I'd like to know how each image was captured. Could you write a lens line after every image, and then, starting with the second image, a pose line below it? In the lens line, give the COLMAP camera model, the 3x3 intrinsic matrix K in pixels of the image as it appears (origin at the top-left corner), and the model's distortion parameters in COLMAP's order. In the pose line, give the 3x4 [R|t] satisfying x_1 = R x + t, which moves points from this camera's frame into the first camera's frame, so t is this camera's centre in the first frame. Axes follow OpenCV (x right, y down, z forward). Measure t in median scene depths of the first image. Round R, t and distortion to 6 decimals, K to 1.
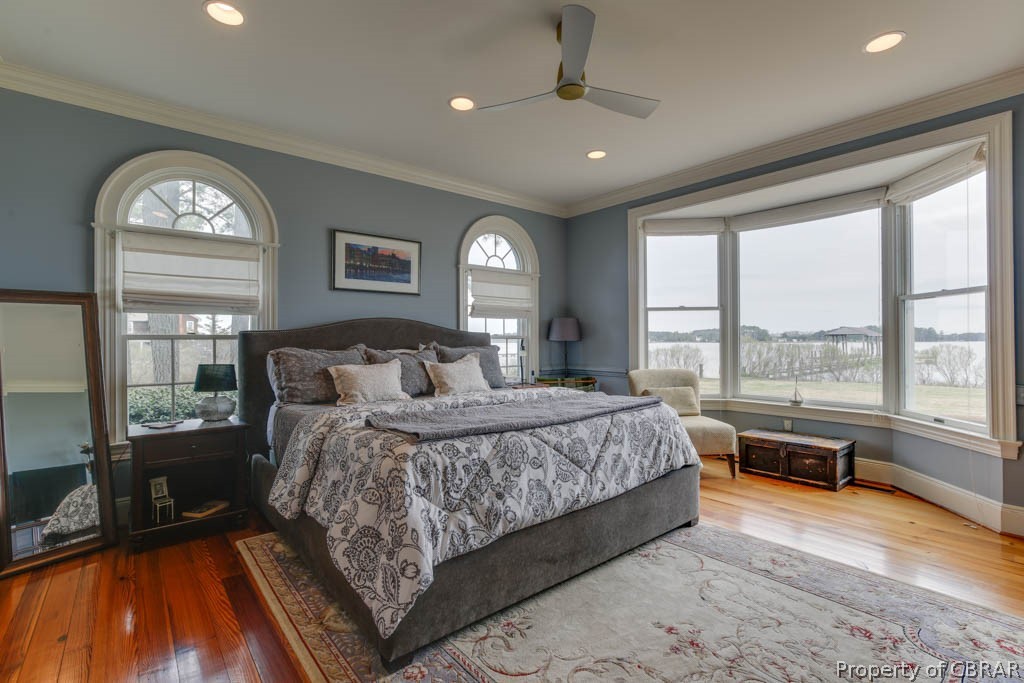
lens RADIAL K [[471.0, 0, 512.9], [0, 471.0, 340.8], [0, 0, 1]] dist [-0.003467, -0.000367]
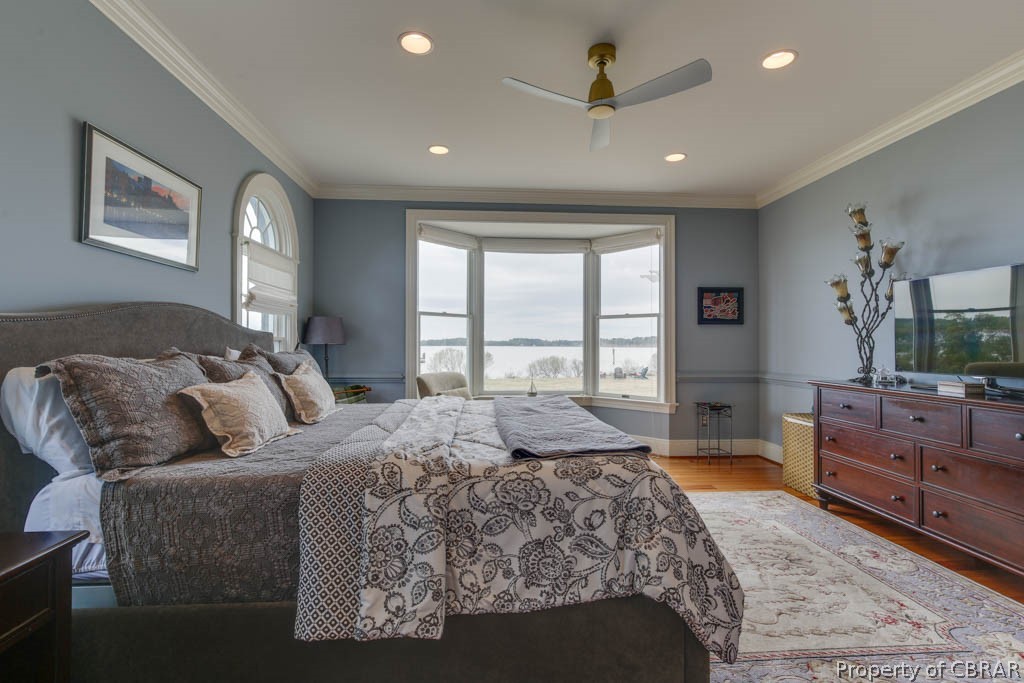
lens RADIAL K [[471.0, 0, 510.3], [0, 471.0, 342.4], [0, 0, 1]] dist [-0.003467, -0.000367]
pose [[0.592198, 0.010038, 0.805730, -0.507728], [-0.005536, 0.999949, -0.008389, 0.003001], [-0.805773, 0.000508, 0.592224, 0.317681]]
